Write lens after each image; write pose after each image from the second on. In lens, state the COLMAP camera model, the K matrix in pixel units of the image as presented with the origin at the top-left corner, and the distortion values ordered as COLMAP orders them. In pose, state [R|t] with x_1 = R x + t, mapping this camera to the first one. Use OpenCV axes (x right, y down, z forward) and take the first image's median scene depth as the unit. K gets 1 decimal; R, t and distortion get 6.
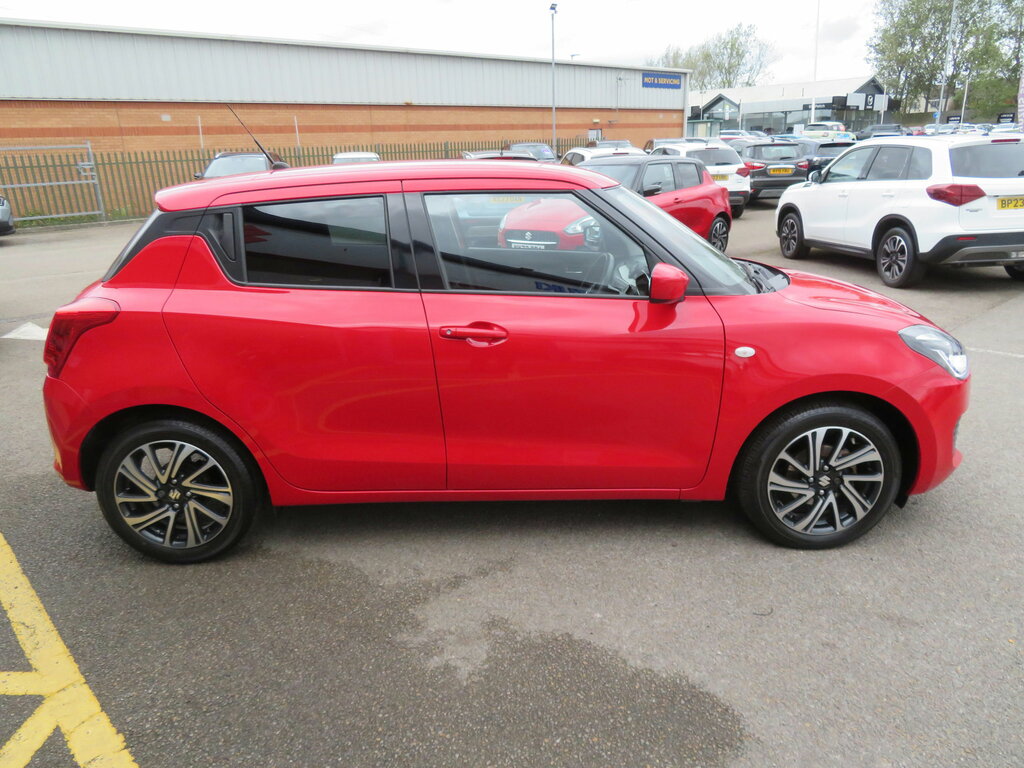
lens RADIAL K [[736.9, 0, 512.0], [0, 736.9, 384.0], [0, 0, 1]] dist [-0.005076, -0.000307]
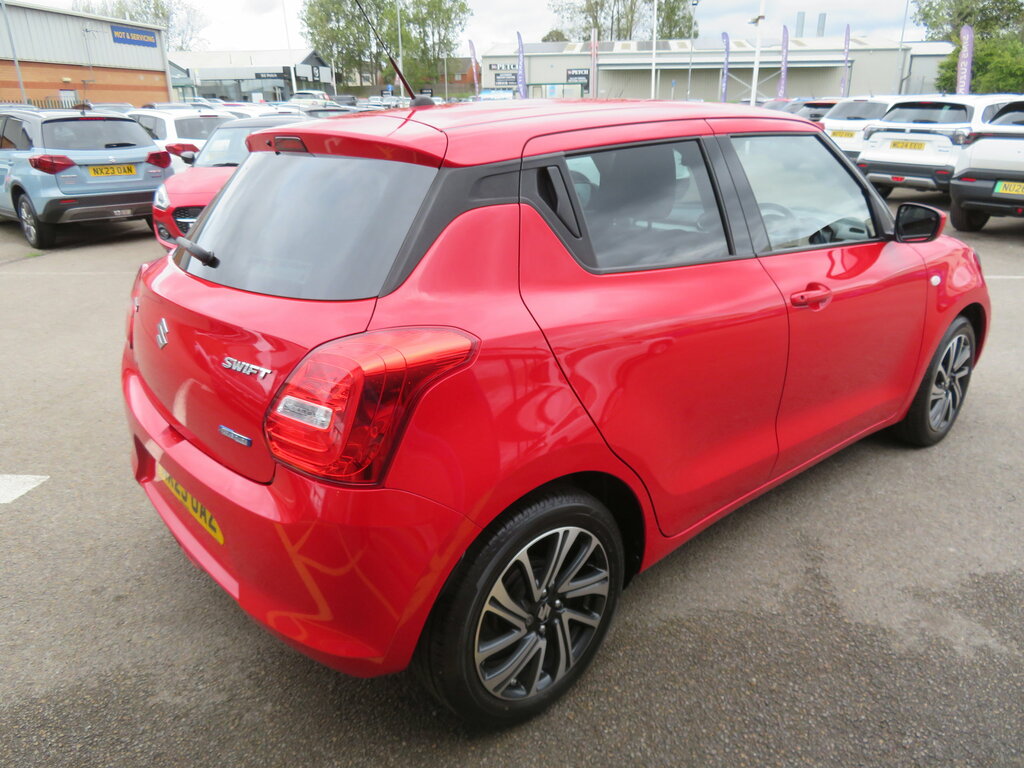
lens RADIAL K [[733.2, 0, 512.0], [0, 733.2, 384.0], [0, 0, 1]] dist [0.009259, -0.022881]
pose [[0.764682, -0.206231, 0.610516, -0.139423], [0.183368, 0.977878, 0.100654, -0.019072], [-0.617768, 0.034981, 0.785582, 0.085368]]
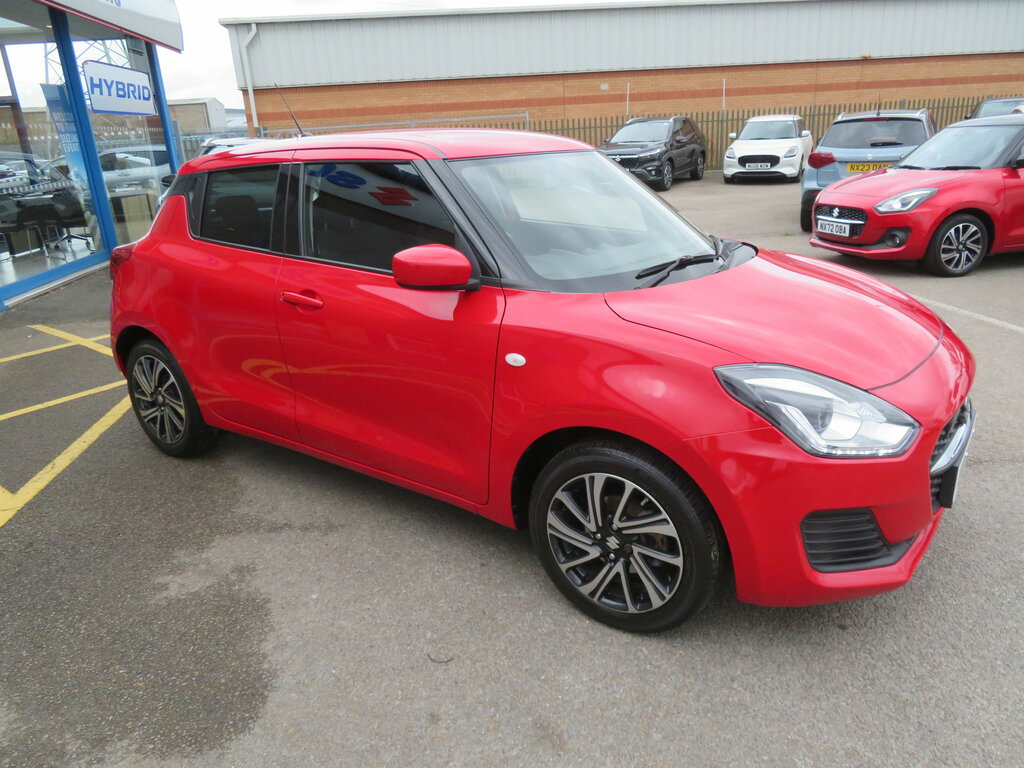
lens RADIAL K [[736.9, 0, 512.0], [0, 736.9, 384.0], [0, 0, 1]] dist [-0.005076, -0.000307]
pose [[0.806756, 0.180127, -0.562760, 0.125724], [-0.154766, 0.983569, 0.092951, -0.014975], [0.570256, 0.012107, 0.821378, 0.050266]]
